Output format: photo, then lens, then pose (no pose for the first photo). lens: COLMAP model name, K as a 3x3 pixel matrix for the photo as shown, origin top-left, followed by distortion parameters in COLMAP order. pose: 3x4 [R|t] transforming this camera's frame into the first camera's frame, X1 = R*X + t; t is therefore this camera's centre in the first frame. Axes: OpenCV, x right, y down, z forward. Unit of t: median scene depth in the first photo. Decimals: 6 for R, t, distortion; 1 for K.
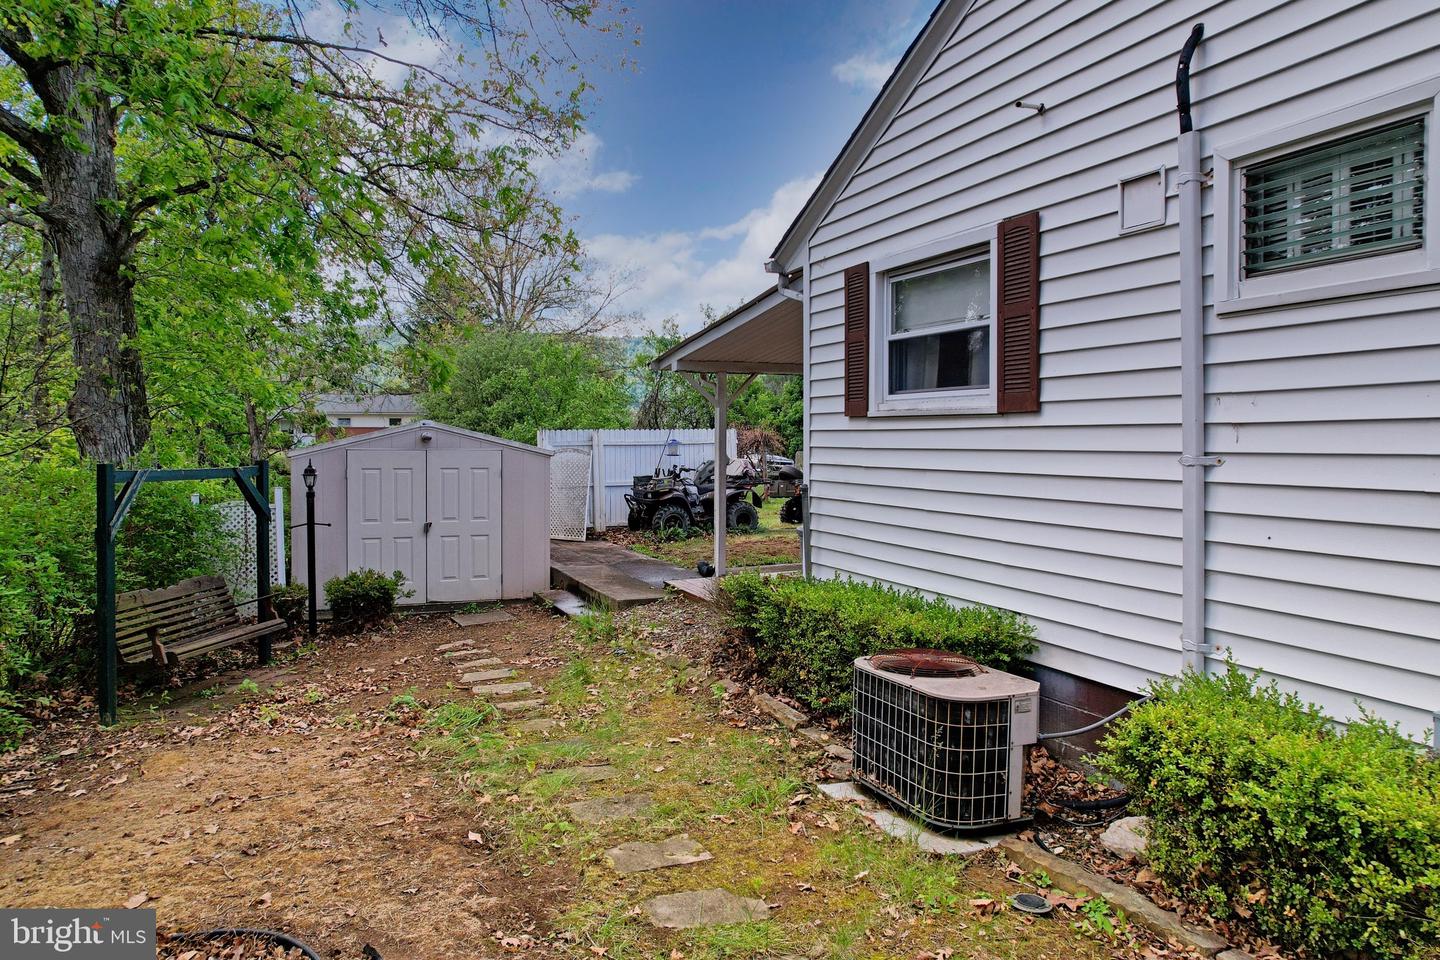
lens RADIAL K [[974.0, 0, 738.2], [0, 974.0, 475.6], [0, 0, 1]] dist [-0.024752, 0.000341]
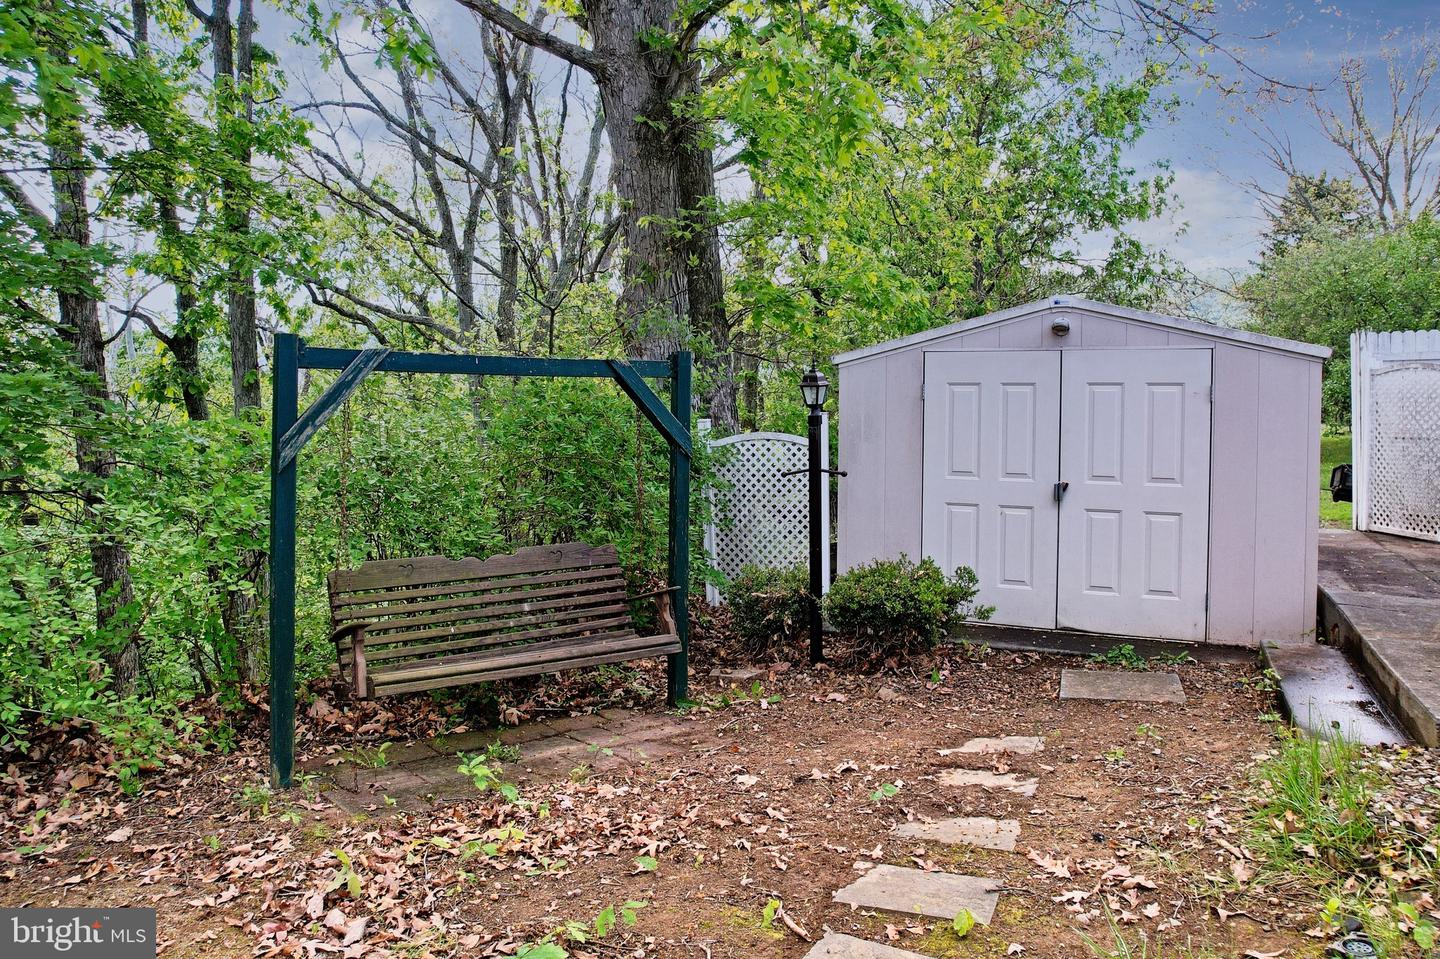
lens RADIAL K [[974.0, 0, 738.2], [0, 974.0, 475.1], [0, 0, 1]] dist [-0.024752, 0.000341]
pose [[0.651017, 0.042047, -0.757898, -0.025206], [-0.018949, 0.999054, 0.039149, 0.027242], [0.758827, -0.011126, 0.651197, 0.531209]]
